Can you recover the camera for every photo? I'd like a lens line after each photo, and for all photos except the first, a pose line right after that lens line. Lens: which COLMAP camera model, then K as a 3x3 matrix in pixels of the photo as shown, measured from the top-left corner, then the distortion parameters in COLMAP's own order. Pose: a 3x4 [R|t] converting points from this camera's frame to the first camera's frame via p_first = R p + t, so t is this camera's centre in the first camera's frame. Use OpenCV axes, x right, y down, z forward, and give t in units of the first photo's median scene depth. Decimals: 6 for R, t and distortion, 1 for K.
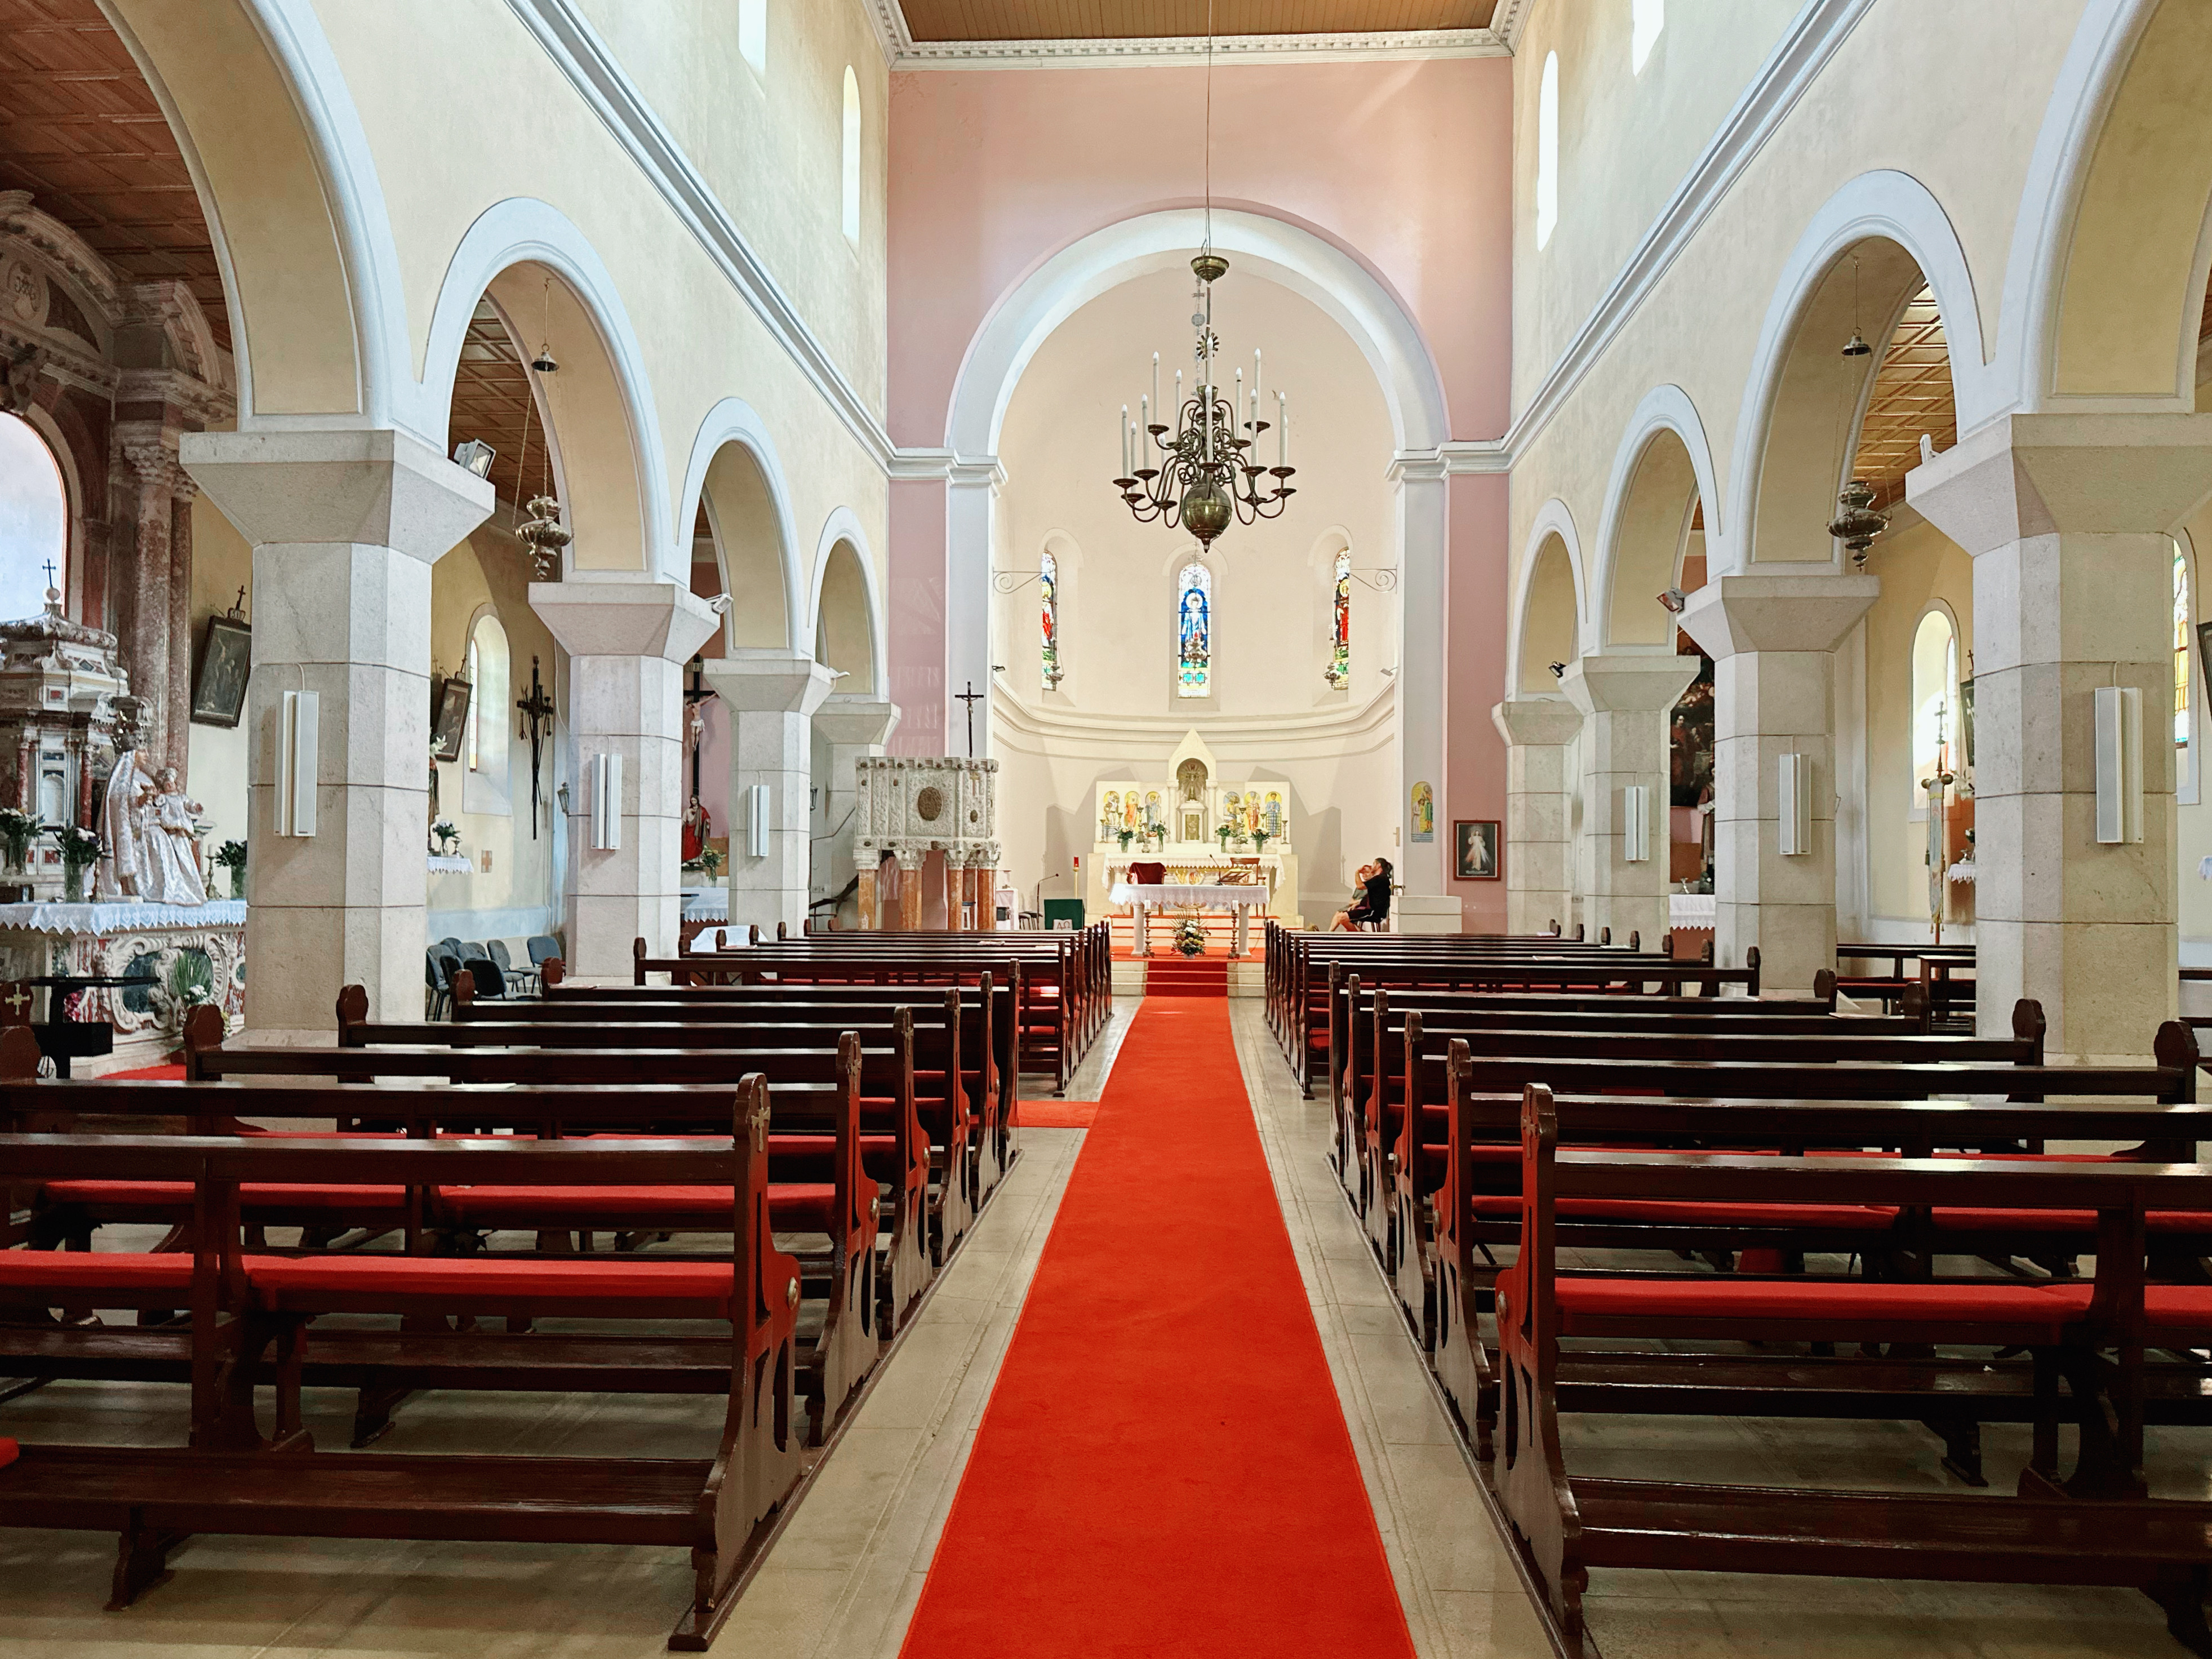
lens RADIAL K [[1598.8, 0, 1106.0], [0, 1598.8, 829.5], [0, 0, 1]] dist [0.094647, -0.135890]
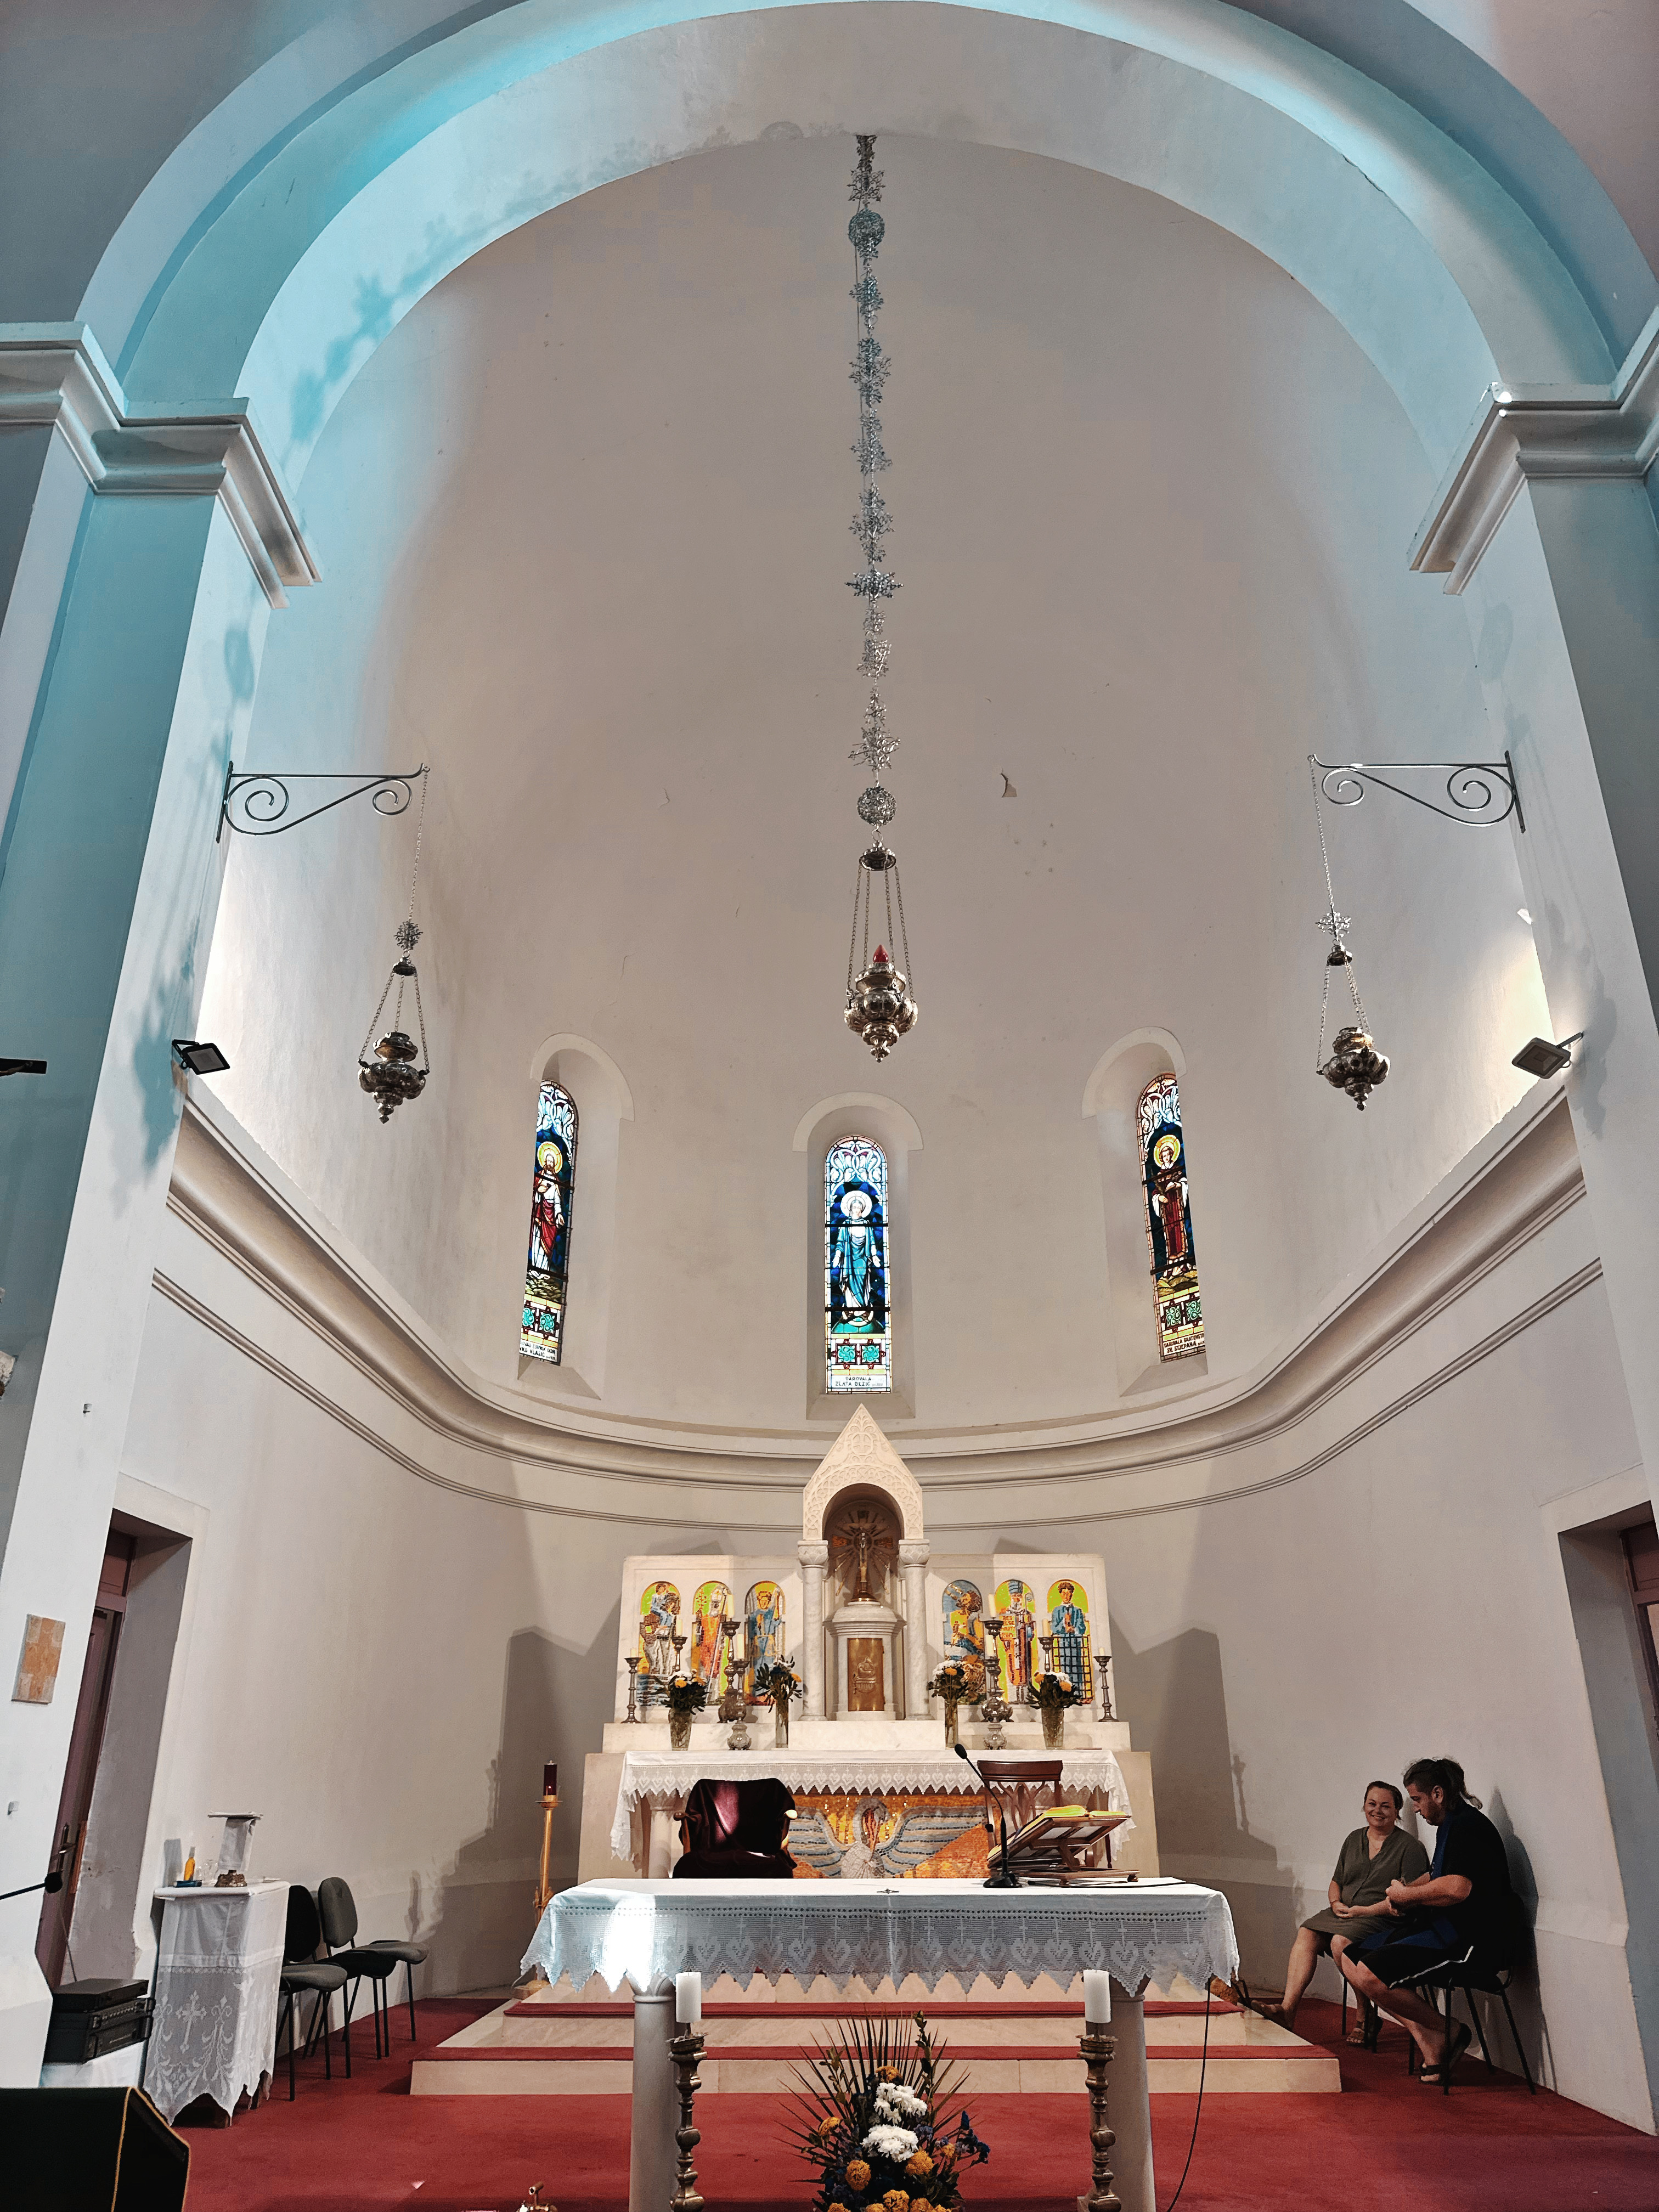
lens RADIAL K [[1598.7, 0, 830.7], [0, 1598.7, 1068.4], [0, 0, 1]] dist [0.094647, -0.135890]
pose [[0.998874, 0.009119, 0.046558, 0.025893], [0.009338, 0.924368, -0.381387, 0.011522], [-0.046515, 0.381392, 0.923242, 0.578172]]
